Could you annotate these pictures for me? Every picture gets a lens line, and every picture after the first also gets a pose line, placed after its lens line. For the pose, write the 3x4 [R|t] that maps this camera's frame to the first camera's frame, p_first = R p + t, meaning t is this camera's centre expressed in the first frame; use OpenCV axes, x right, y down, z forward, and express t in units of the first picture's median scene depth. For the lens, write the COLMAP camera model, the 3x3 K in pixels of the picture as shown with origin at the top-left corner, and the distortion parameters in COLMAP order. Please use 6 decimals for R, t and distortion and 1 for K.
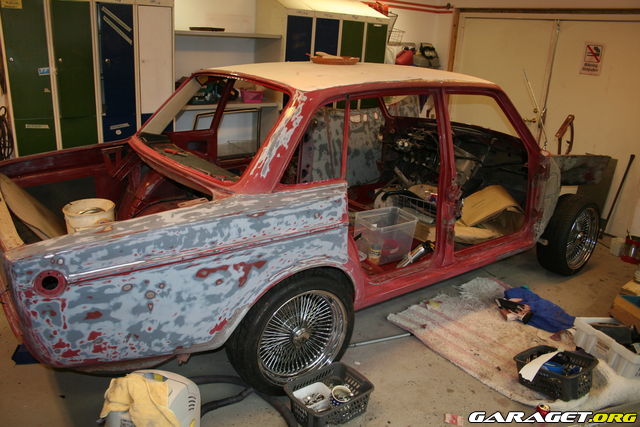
lens RADIAL K [[555.4, 0, 320.0], [0, 555.4, 222.9], [0, 0, 1]] dist [-0.158750, 0.156654]
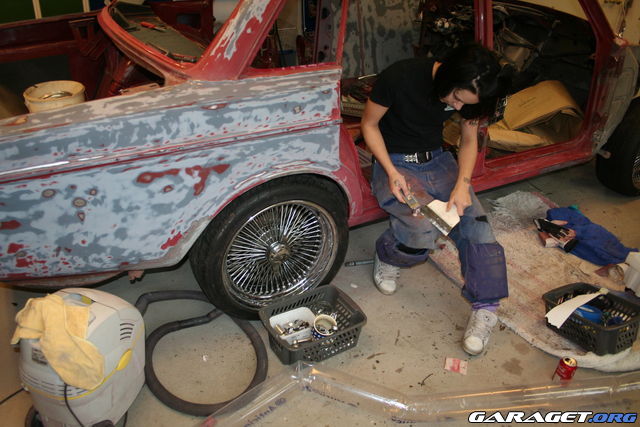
lens RADIAL K [[555.4, 0, 320.0], [0, 555.4, 222.9], [0, 0, 1]] dist [-0.158750, 0.156654]
pose [[0.991654, 0.063632, -0.112126, 0.121581], [-0.039734, 0.978221, 0.203729, -0.016501], [0.122648, -0.197574, 0.972585, 0.203260]]
